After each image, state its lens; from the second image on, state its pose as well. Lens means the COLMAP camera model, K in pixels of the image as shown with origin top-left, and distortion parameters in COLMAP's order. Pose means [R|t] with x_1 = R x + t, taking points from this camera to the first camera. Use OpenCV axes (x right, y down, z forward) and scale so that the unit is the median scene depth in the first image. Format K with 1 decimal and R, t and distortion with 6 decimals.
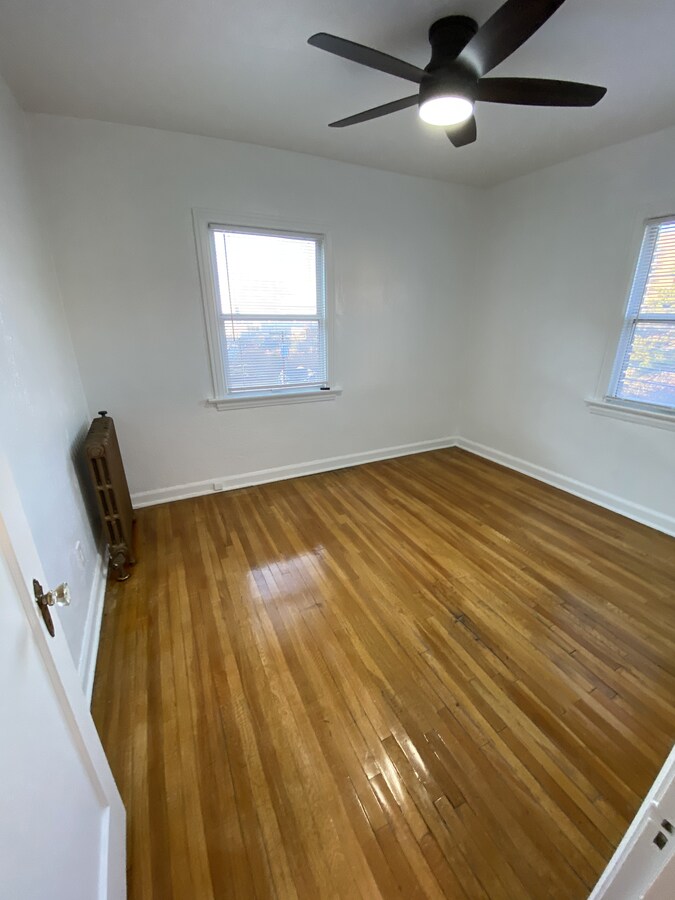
lens RADIAL K [[358.2, 0, 340.0], [0, 358.2, 439.2], [0, 0, 1]] dist [-0.001813, -0.000356]
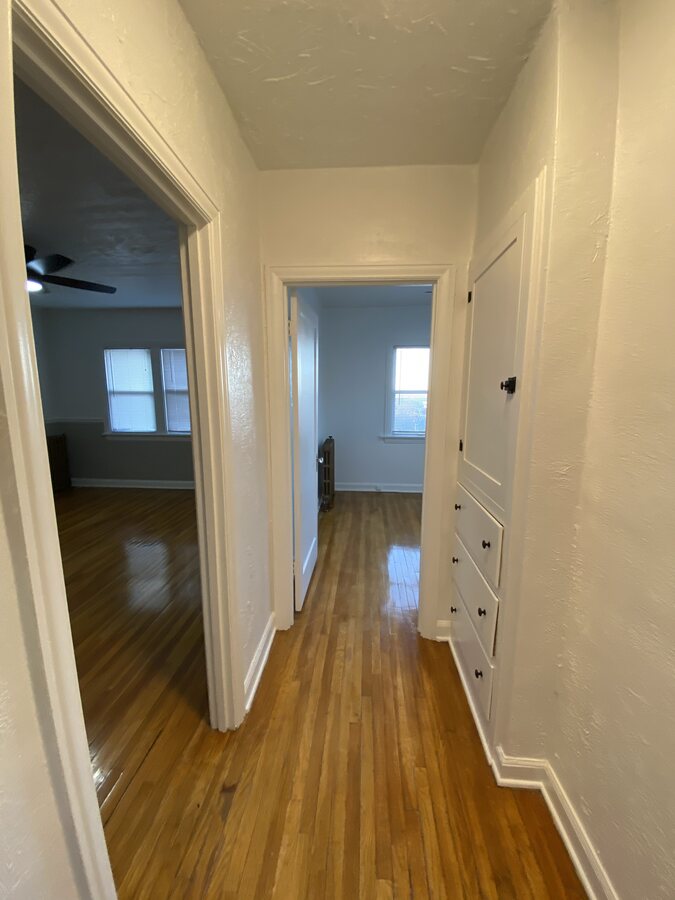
lens RADIAL K [[355.2, 0, 337.5], [0, 355.2, 450.0], [0, 0, 1]] dist [-0.000714, -0.000112]
pose [[0.852927, 0.085913, -0.514912, 0.429245], [-0.173397, 0.976987, -0.124214, 0.250131], [0.492391, 0.195229, 0.848196, -0.698778]]
